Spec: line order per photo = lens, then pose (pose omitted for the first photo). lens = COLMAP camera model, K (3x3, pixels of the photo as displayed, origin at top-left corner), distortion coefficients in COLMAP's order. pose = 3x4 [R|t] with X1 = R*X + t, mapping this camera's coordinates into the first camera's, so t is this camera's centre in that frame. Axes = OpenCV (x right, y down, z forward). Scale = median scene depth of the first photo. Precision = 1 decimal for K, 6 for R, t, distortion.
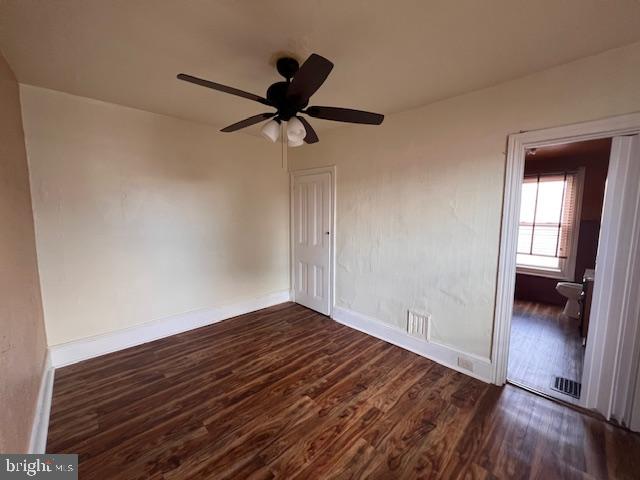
lens RADIAL K [[250.9, 0, 322.9], [0, 250.9, 243.3], [0, 0, 1]] dist [-0.001032, -0.000056]
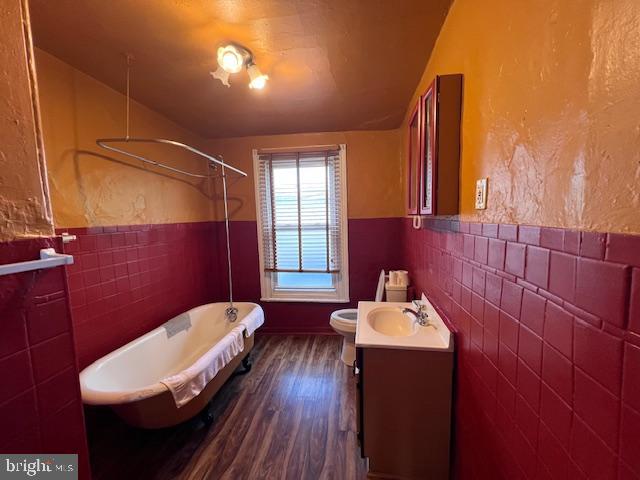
lens RADIAL K [[250.9, 0, 320.5], [0, 250.9, 239.9], [0, 0, 1]] dist [-0.001032, -0.000056]
pose [[0.786681, -0.078649, 0.612330, 0.482615], [0.098336, 0.995152, 0.001485, -0.038716], [-0.609478, 0.059046, 0.790601, 0.443120]]
